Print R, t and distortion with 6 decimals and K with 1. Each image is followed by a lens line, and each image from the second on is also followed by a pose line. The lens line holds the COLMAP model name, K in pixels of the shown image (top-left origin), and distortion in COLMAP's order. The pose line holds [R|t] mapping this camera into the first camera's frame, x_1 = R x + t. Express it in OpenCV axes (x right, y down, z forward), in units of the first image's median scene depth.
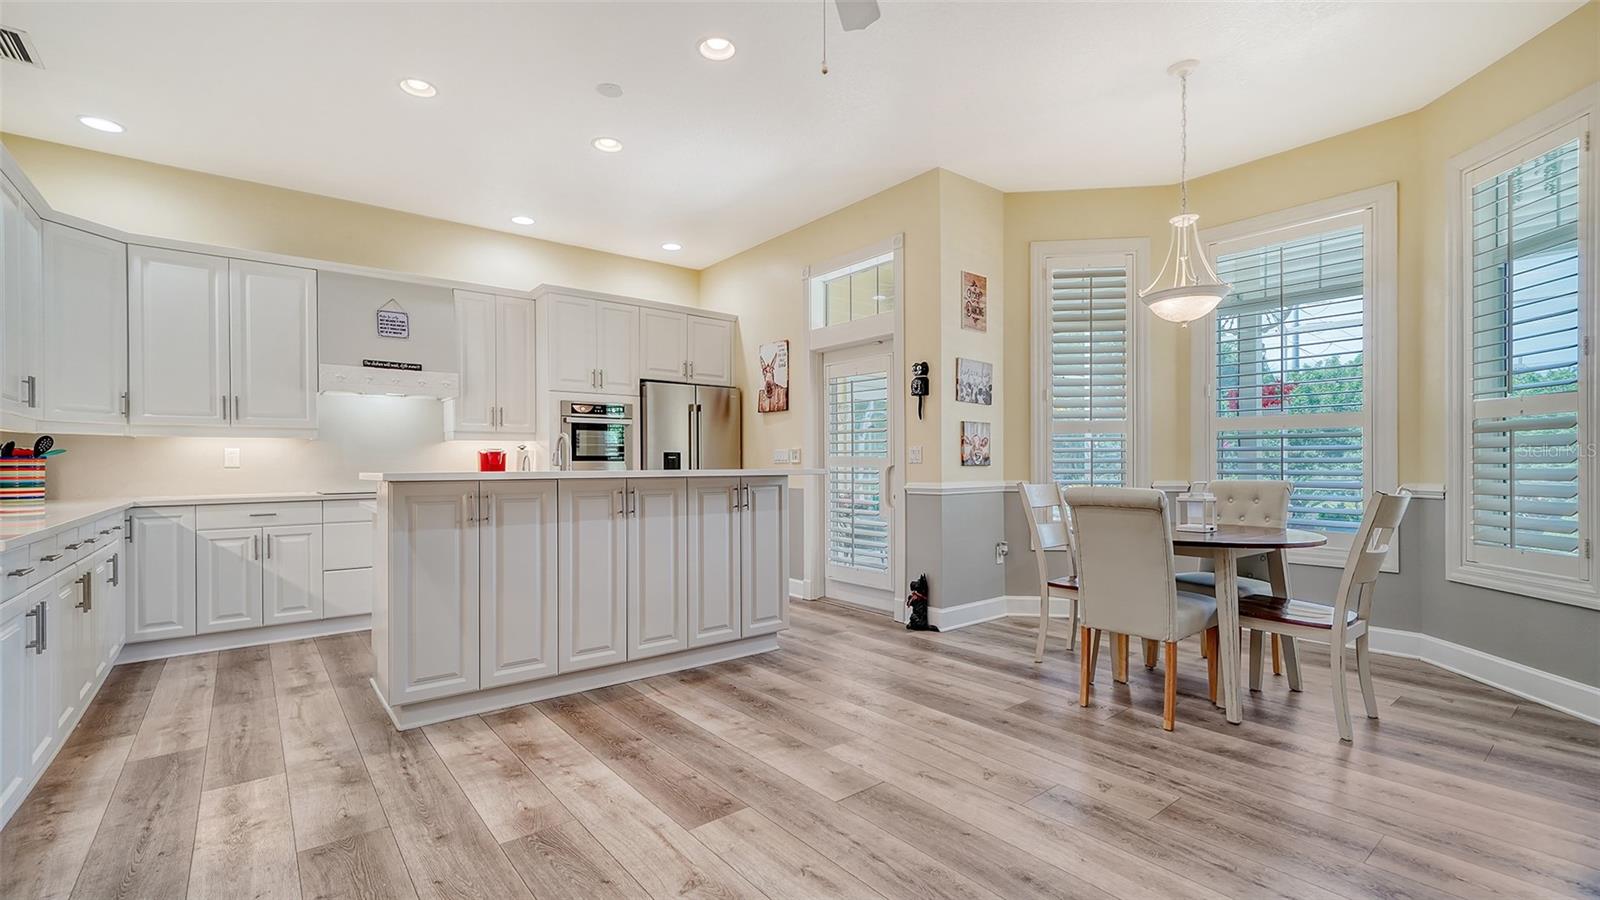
lens RADIAL K [[690.1, 0, 795.4], [0, 690.1, 469.7], [0, 0, 1]] dist [0.001063, 0.002505]
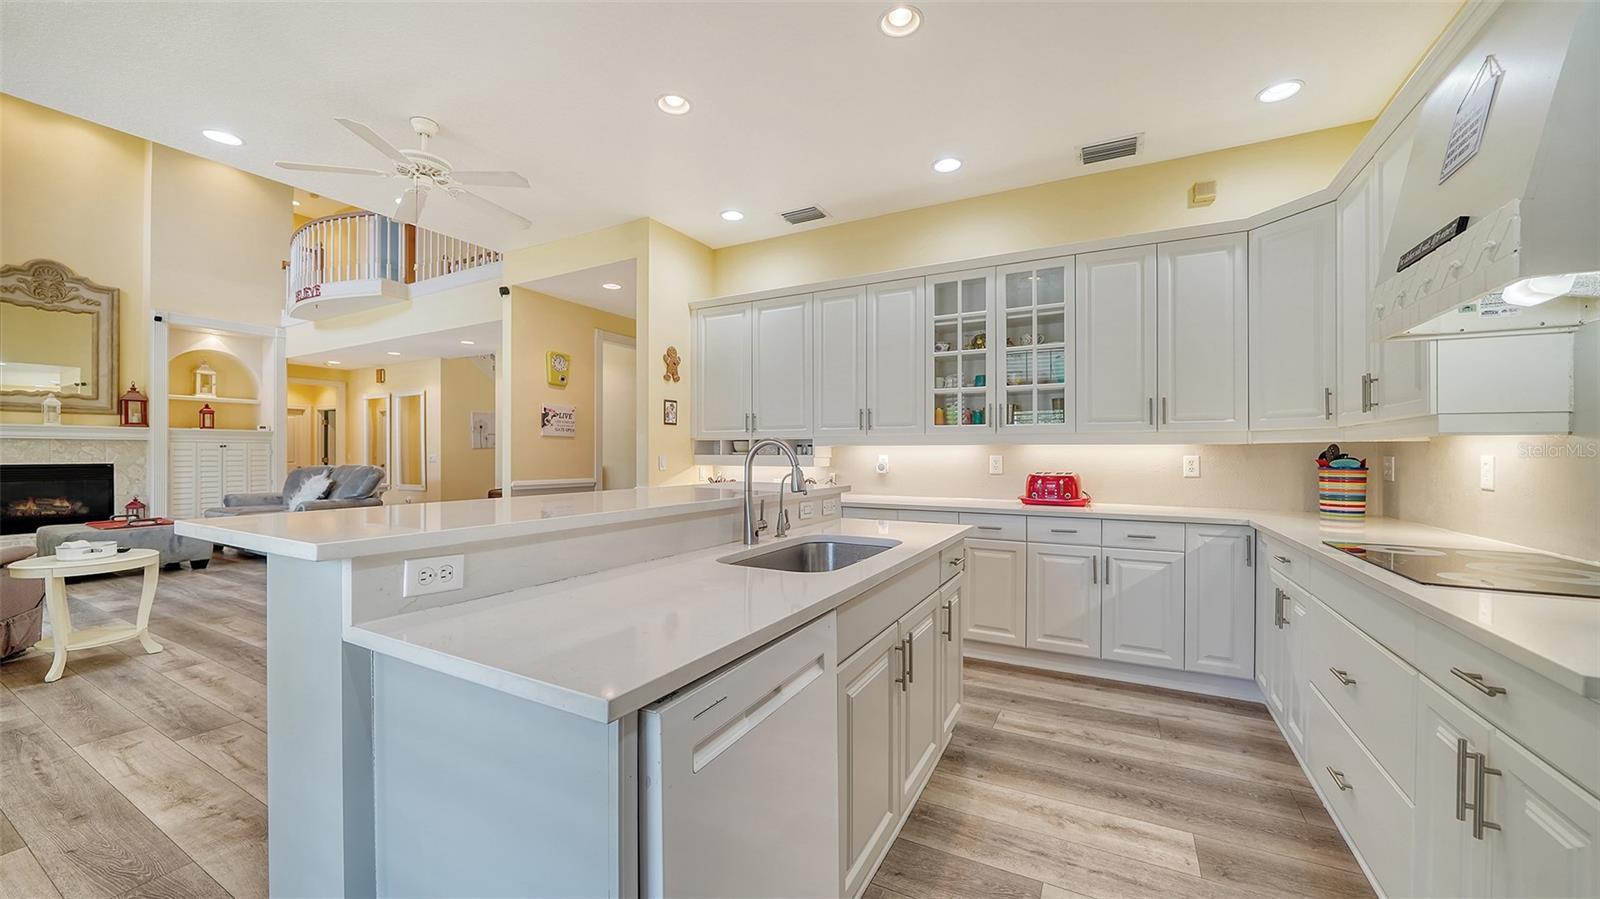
lens RADIAL K [[588.0, 0, 806.6], [0, 588.0, 452.2], [0, 0, 1]] dist [-0.037446, 0.006579]
pose [[-0.914949, 0.001054, -0.403569, -0.120060], [-0.002591, 0.999961, 0.008486, -0.035785], [0.403562, 0.008810, -0.914910, 1.154054]]
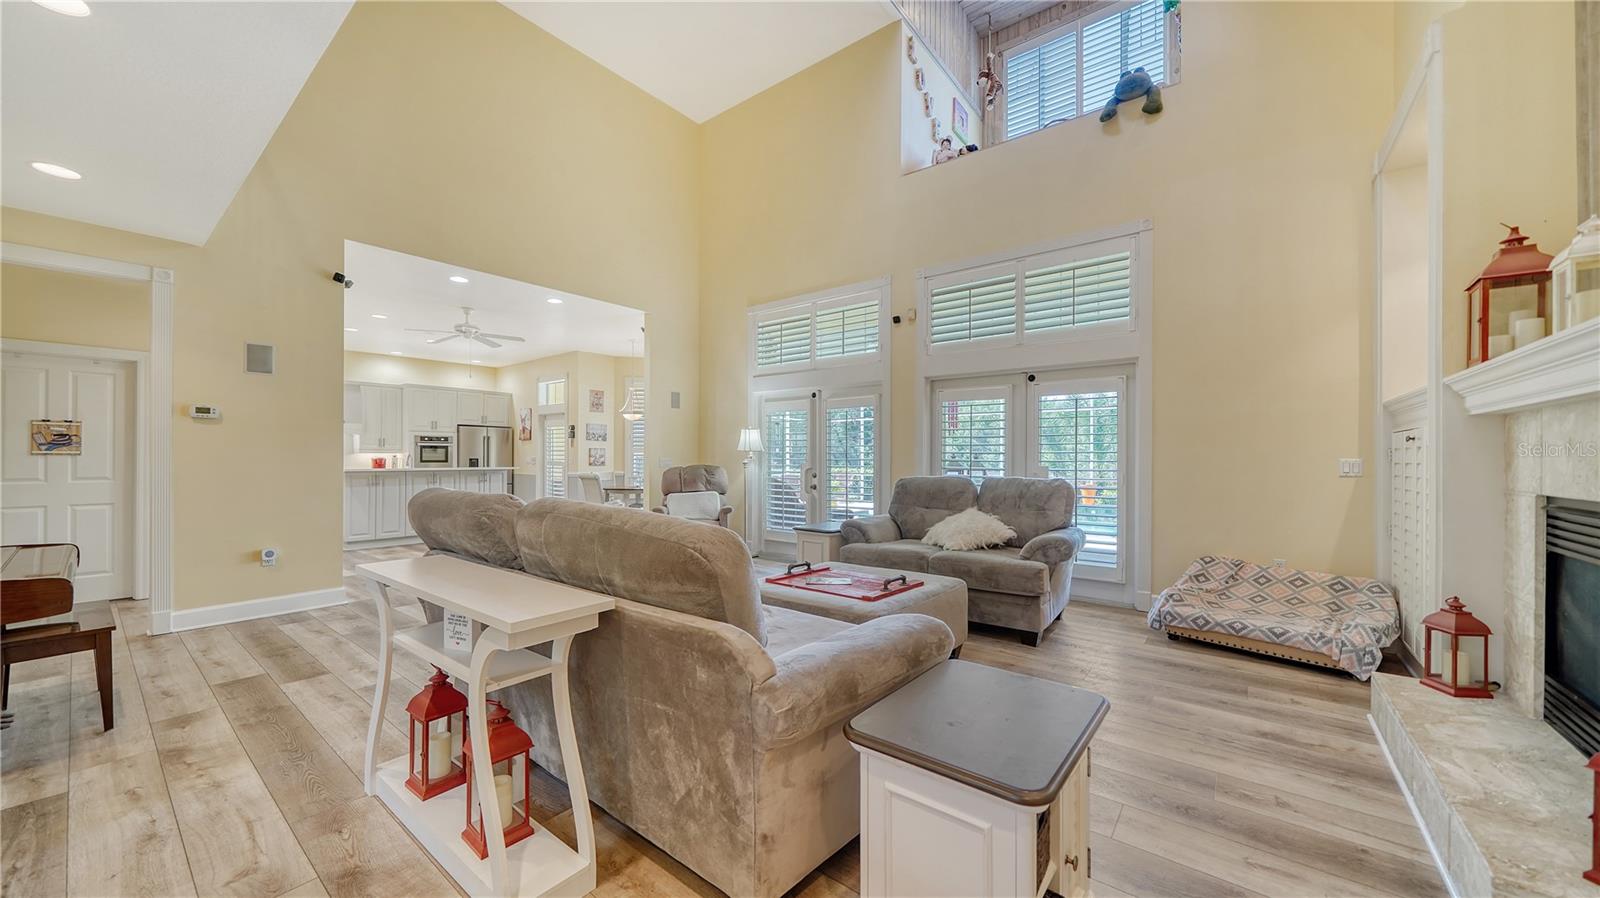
lens RADIAL K [[578.1, 0, 803.5], [0, 578.1, 456.0], [0, 0, 1]] dist [-0.000071, -0.000079]
pose [[0.974003, 0.004926, 0.226483, 0.501906], [-0.001719, 0.999896, -0.014353, -0.011167], [-0.226531, 0.013591, 0.973909, -1.197294]]
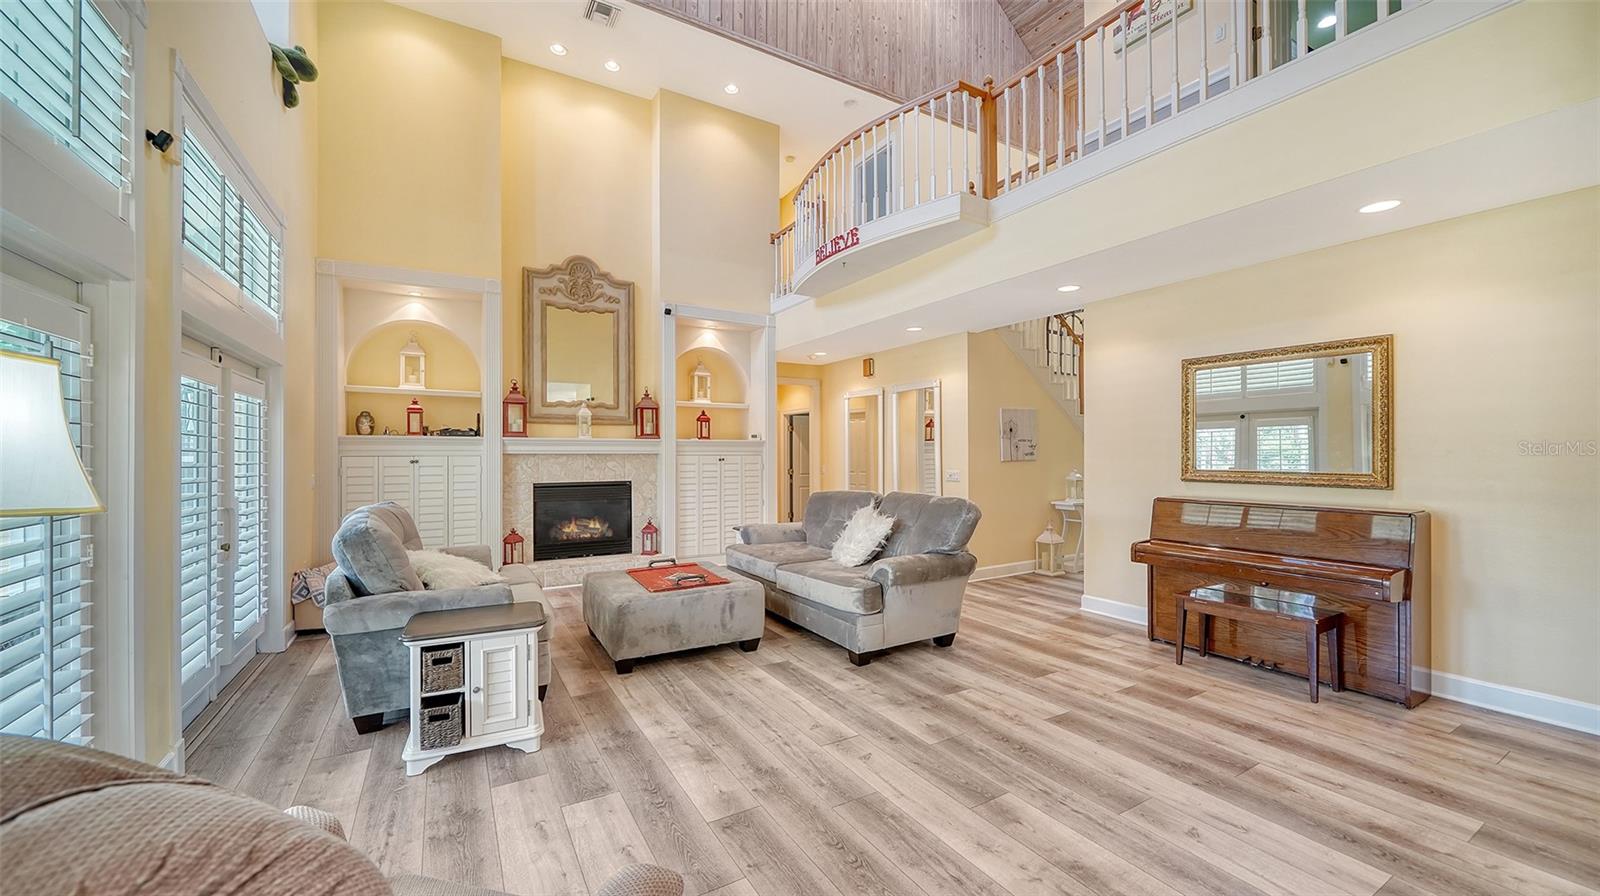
lens RADIAL K [[601.1, 0, 800.0], [0, 601.1, 448.0], [0, 0, 1]] dist [0.000024, 0.000018]
pose [[-0.990606, 0.006479, 0.136591, 0.395516], [0.006574, 0.999978, 0.000245, -0.063137], [-0.136586, 0.001141, -0.990628, 0.350770]]
